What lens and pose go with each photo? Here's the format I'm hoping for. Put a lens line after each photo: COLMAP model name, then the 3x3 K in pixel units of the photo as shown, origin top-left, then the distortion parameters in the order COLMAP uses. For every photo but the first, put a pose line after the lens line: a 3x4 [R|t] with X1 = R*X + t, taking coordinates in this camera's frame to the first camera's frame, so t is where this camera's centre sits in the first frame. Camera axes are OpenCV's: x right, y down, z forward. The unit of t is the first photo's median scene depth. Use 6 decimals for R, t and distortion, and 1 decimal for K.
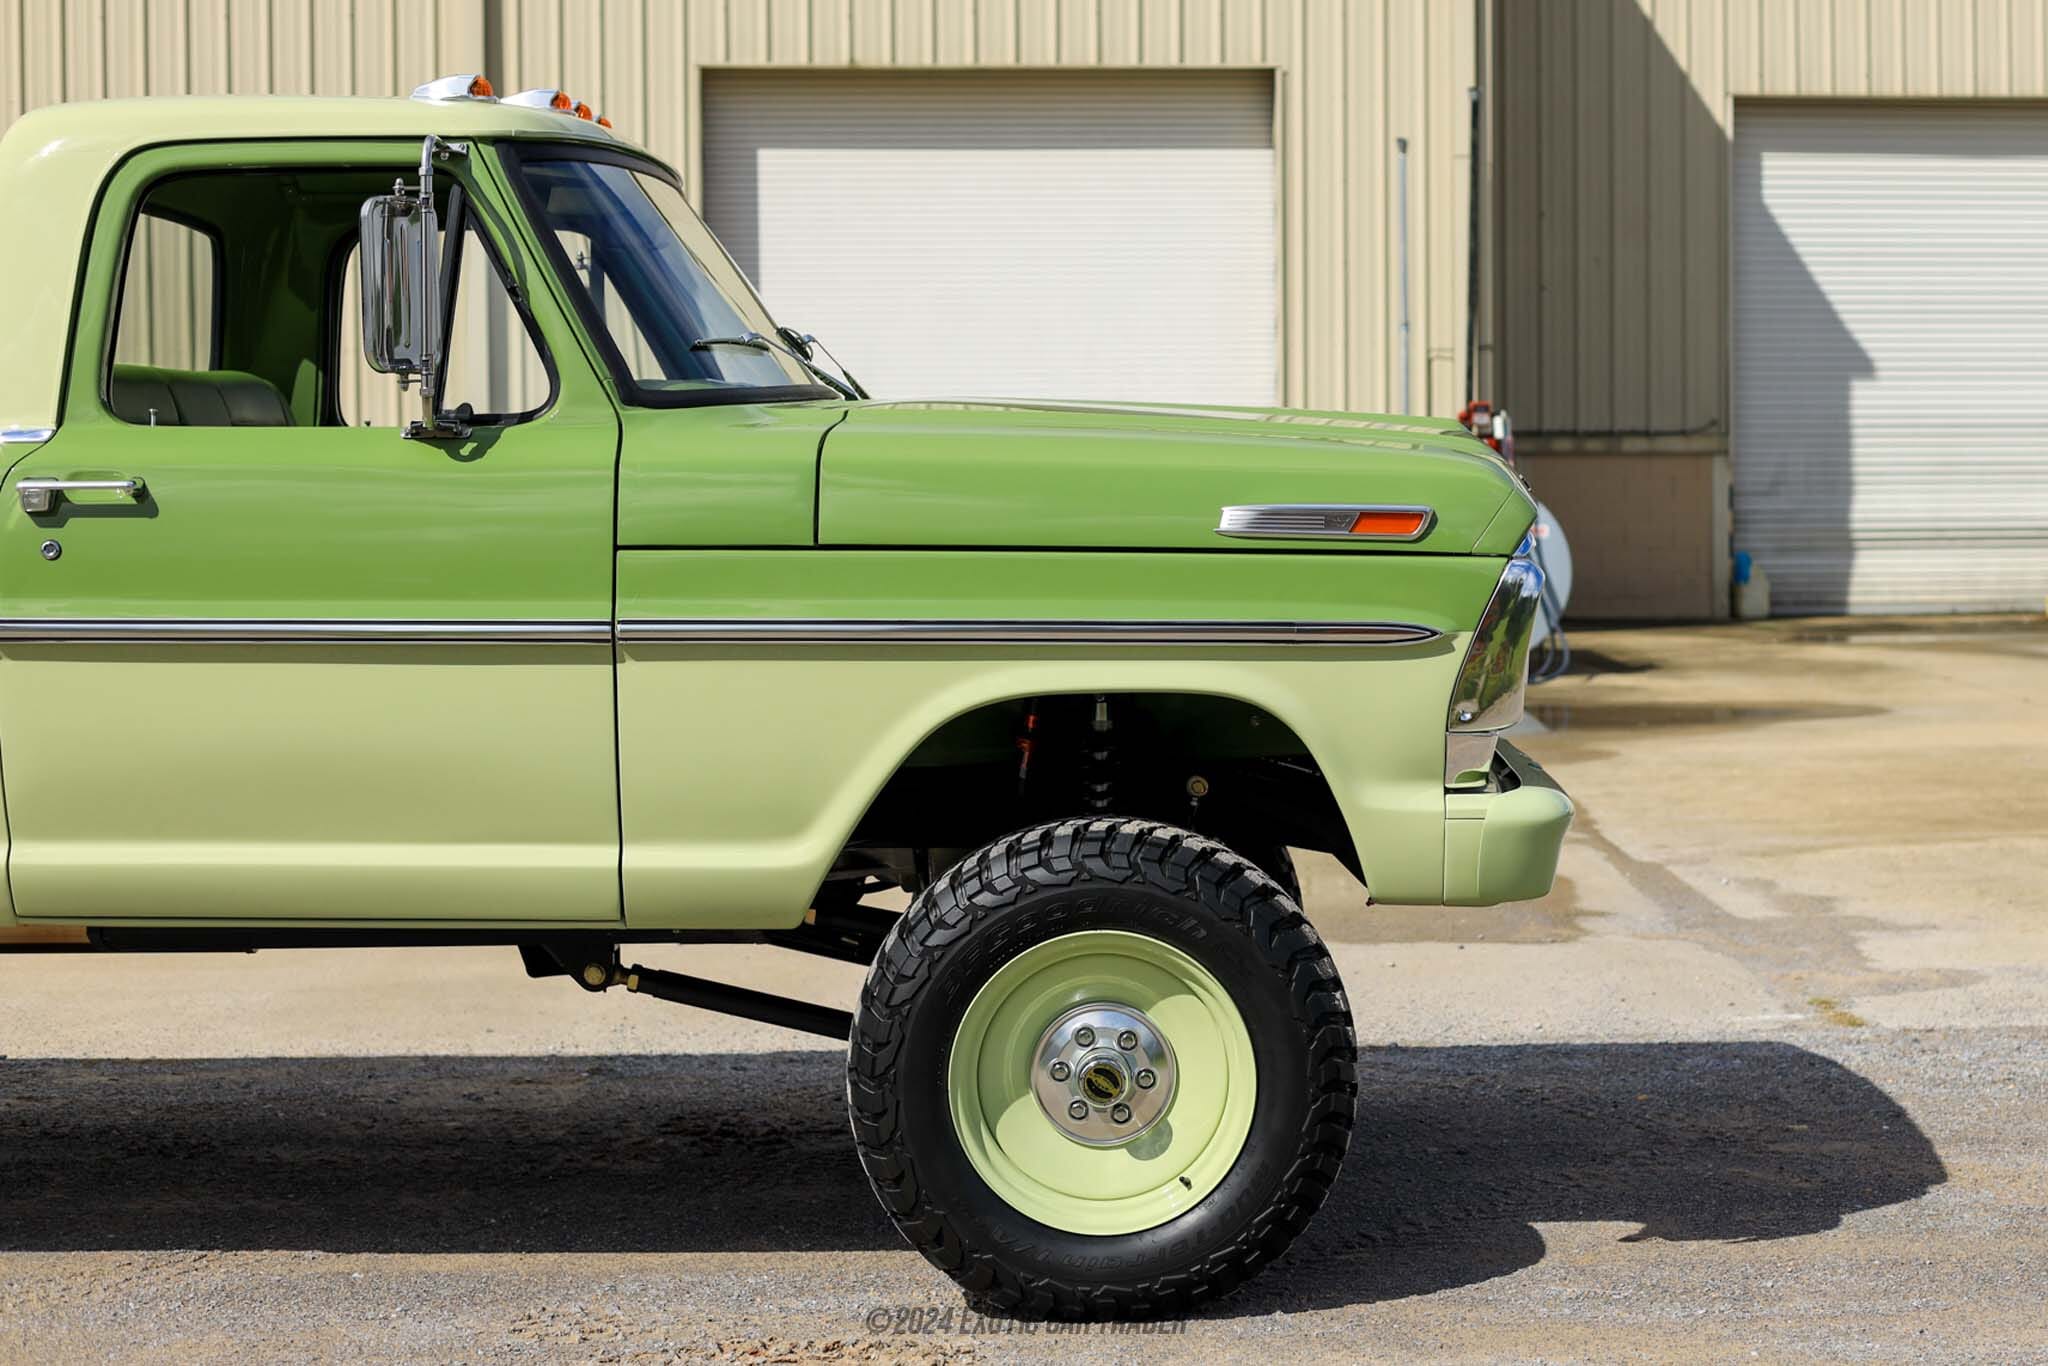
lens RADIAL K [[4991.2, 0, 1024.0], [0, 4991.2, 683.0], [0, 0, 1]] dist [-0.163415, -0.420126]
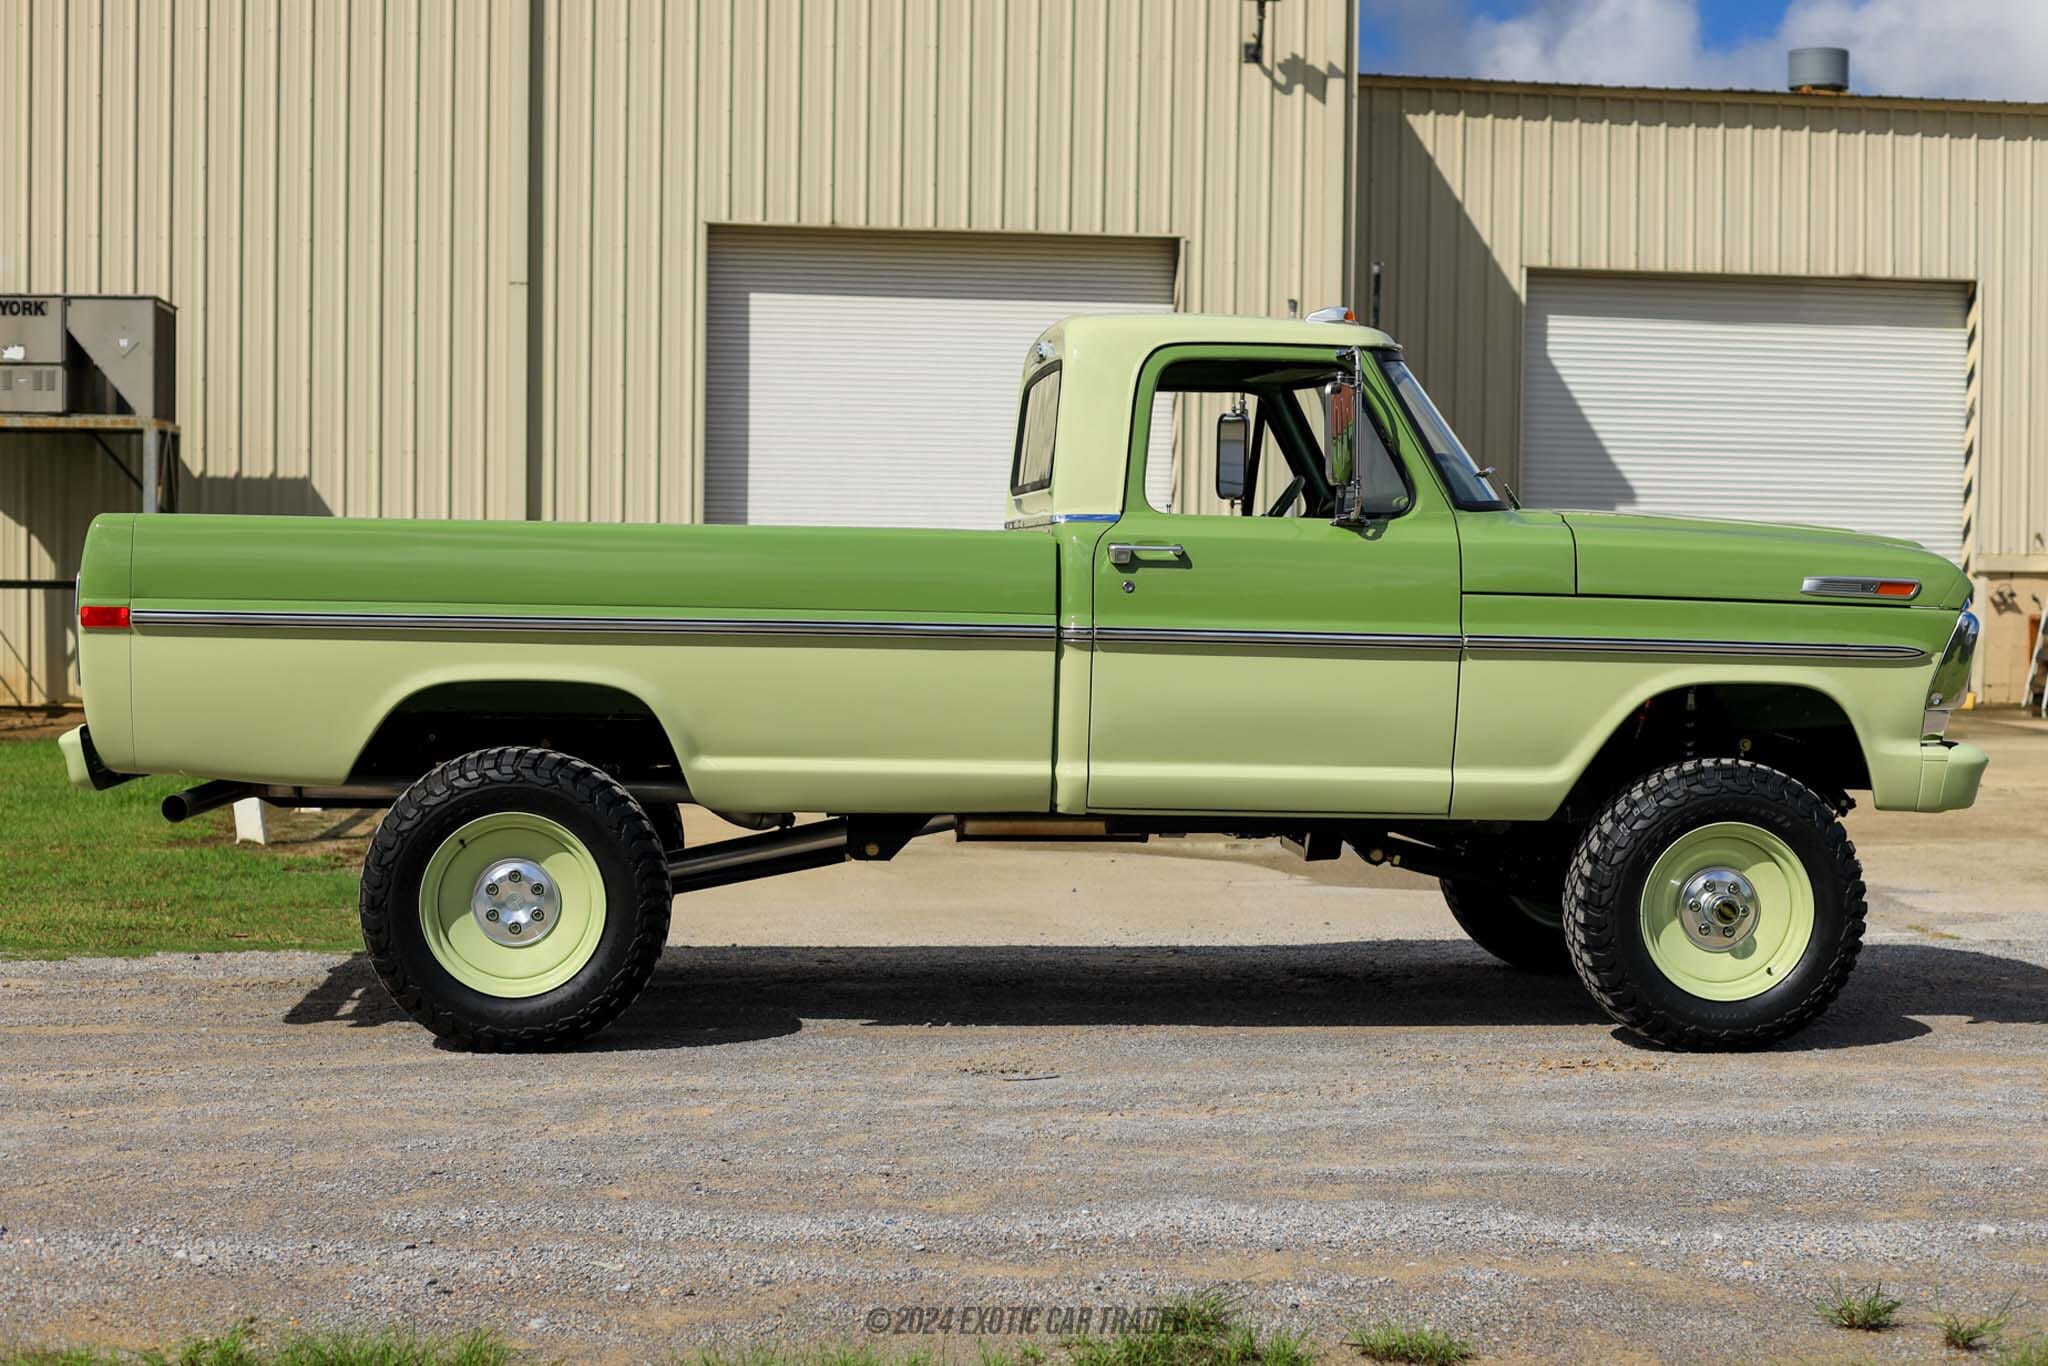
lens RADIAL K [[4789.0, 0, 1024.0], [0, 4789.0, 683.0], [0, 0, 1]] dist [-0.315546, -0.414329]
pose [[0.995110, 0.019066, 0.096913, -0.379391], [-0.017105, 0.999633, -0.021023, 0.039593], [-0.097278, 0.019262, 0.995071, -0.594777]]
